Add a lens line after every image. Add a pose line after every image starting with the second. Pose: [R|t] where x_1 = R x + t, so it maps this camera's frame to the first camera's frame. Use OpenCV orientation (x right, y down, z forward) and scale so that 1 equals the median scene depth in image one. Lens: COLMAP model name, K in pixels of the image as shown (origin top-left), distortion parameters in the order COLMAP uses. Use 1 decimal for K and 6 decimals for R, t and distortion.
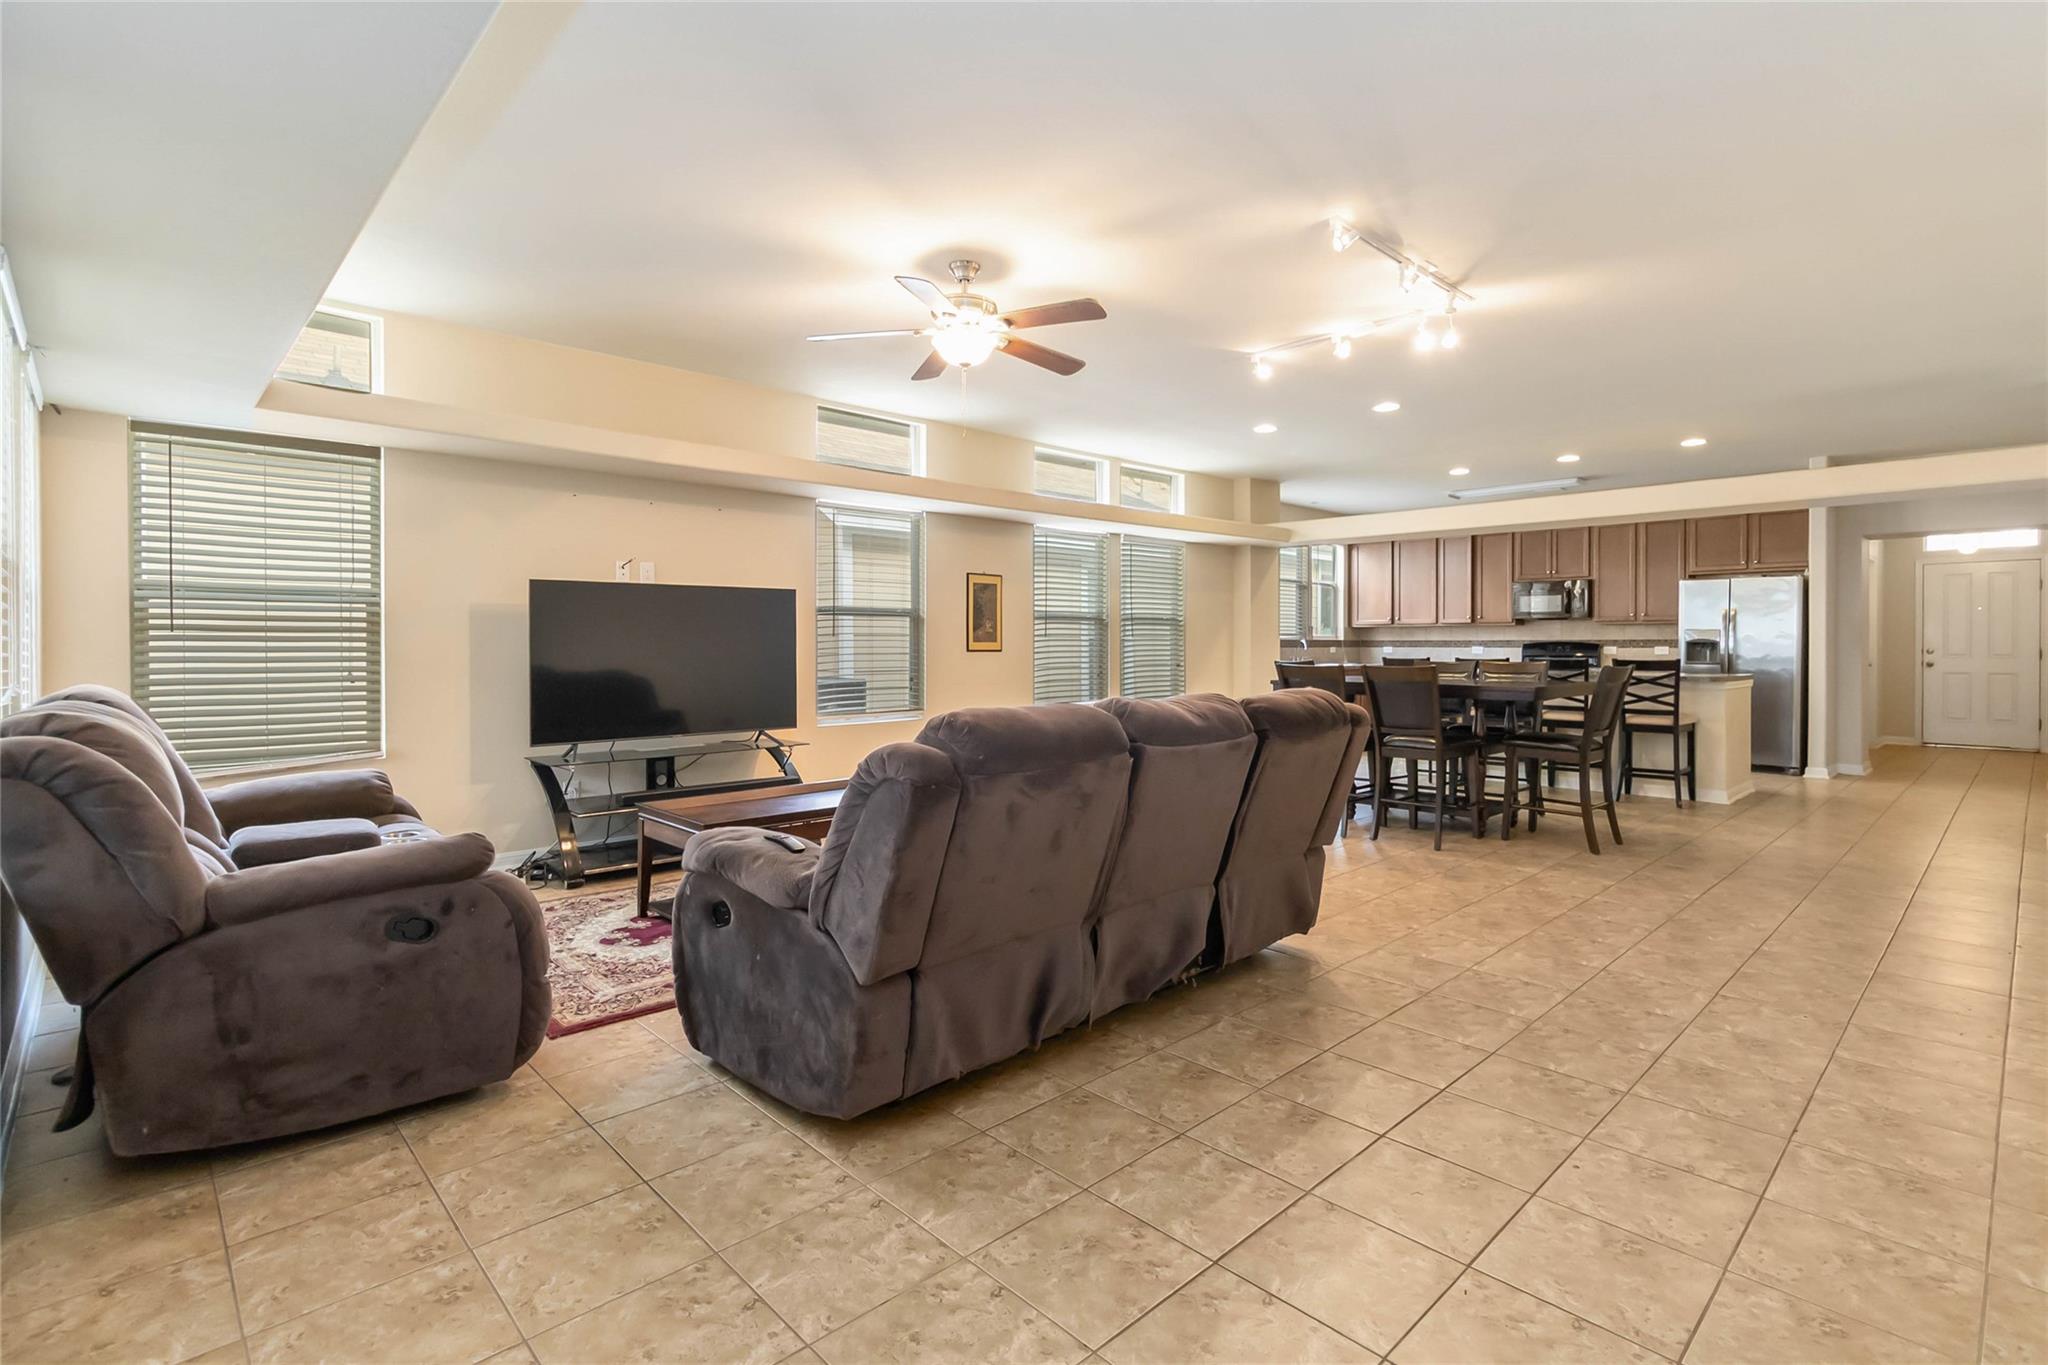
lens RADIAL K [[956.4, 0, 1039.7], [0, 956.4, 649.6], [0, 0, 1]] dist [-0.000692, 0.000466]
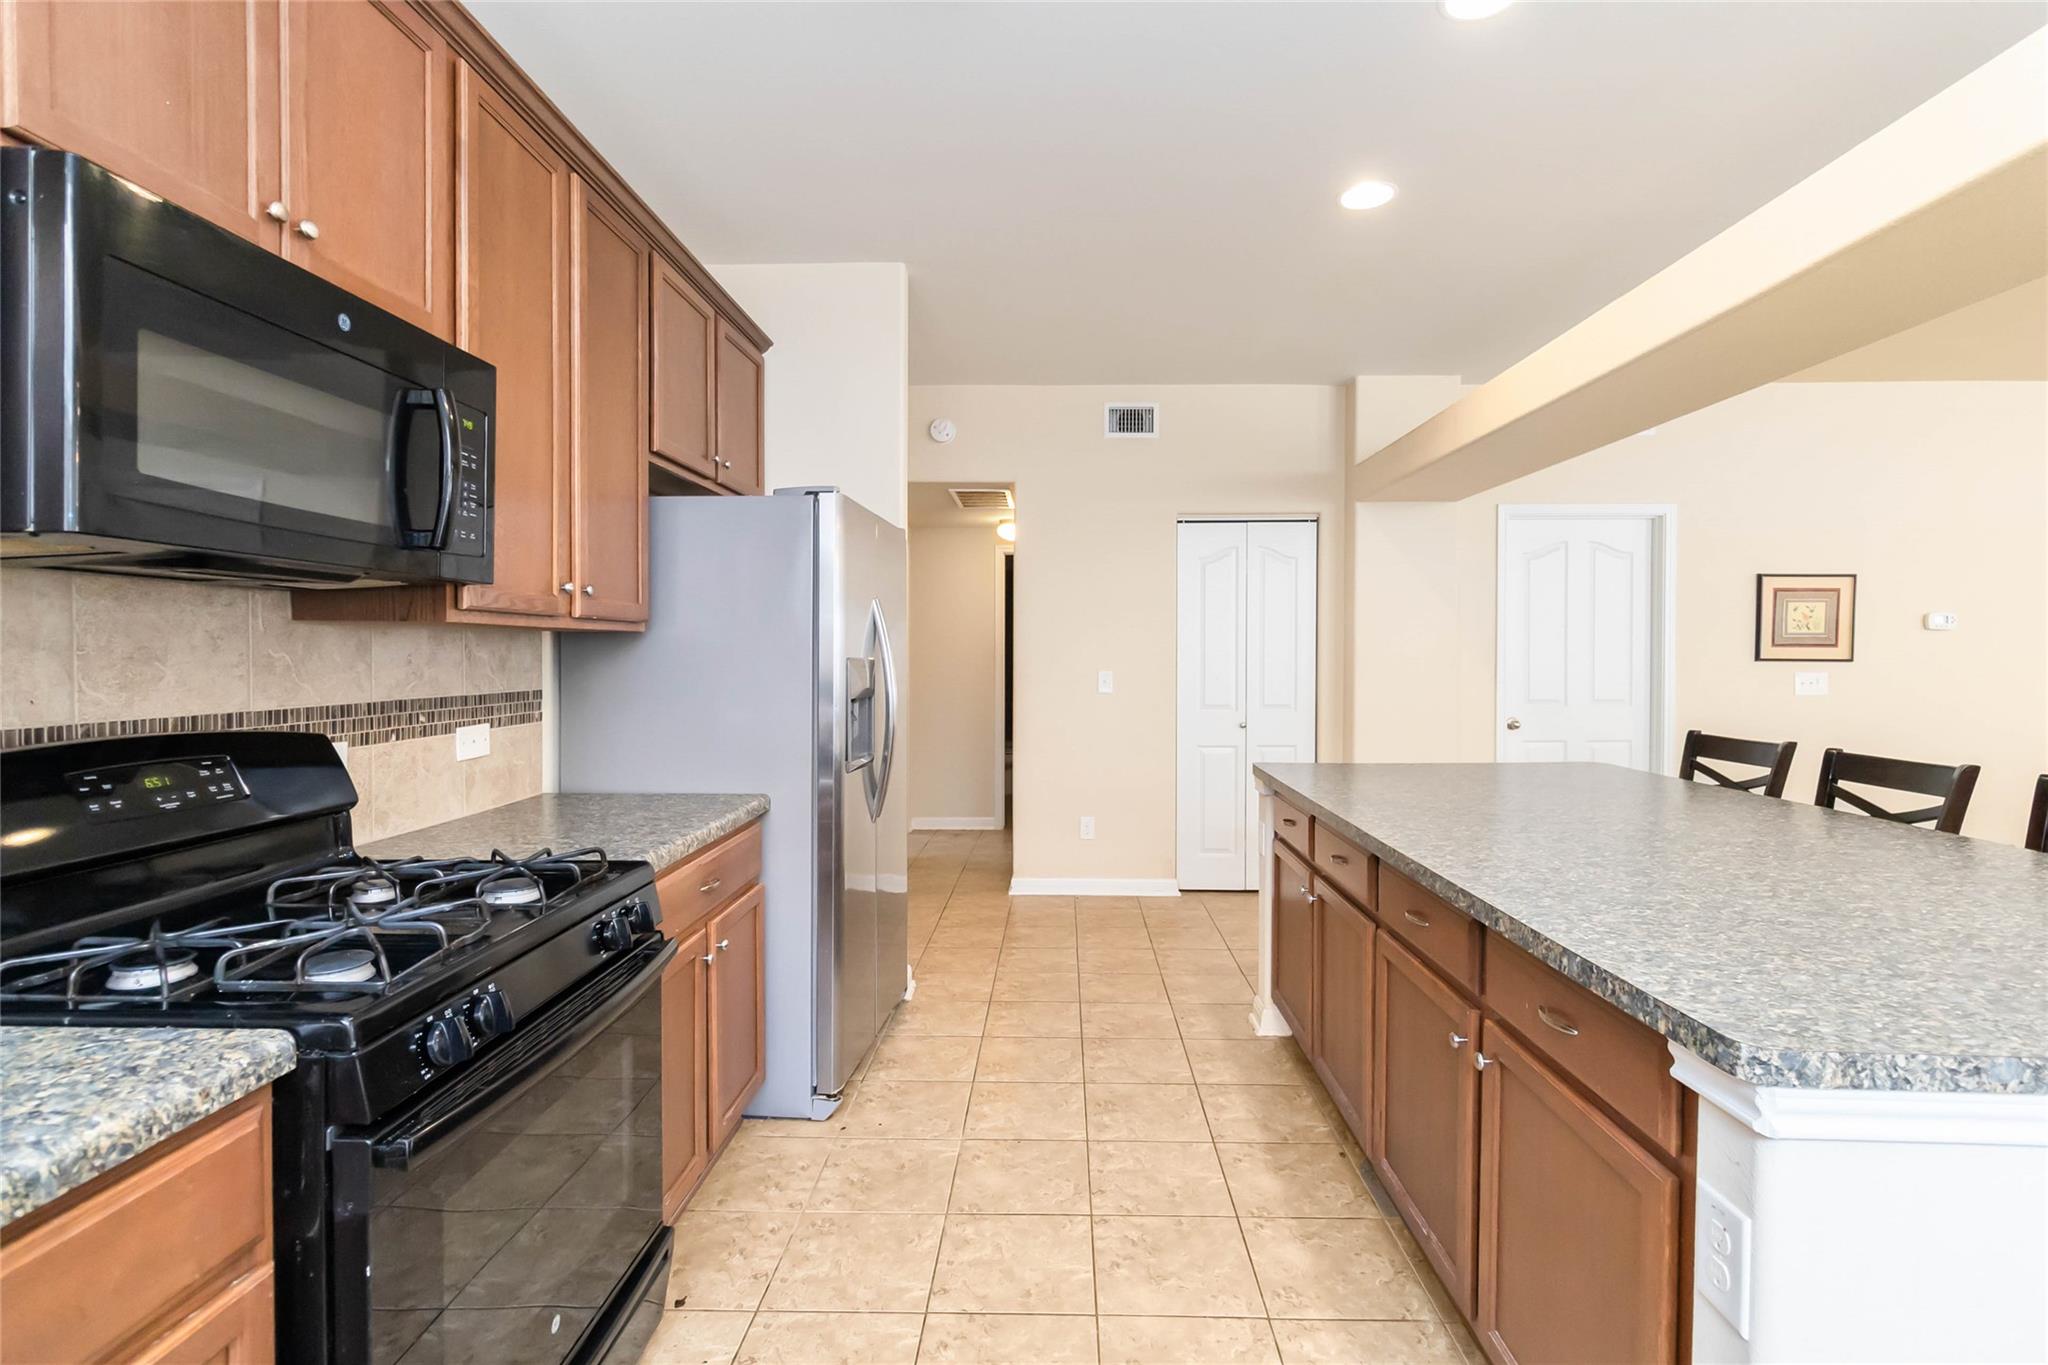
lens RADIAL K [[956.4, 0, 1039.1], [0, 956.4, 667.8], [0, 0, 1]] dist [-0.000692, 0.000466]
pose [[-0.702124, -0.012108, 0.711951, 0.418922], [0.002824, 0.999800, 0.019788, -0.023441], [-0.712049, 0.015904, -0.701950, 1.167757]]
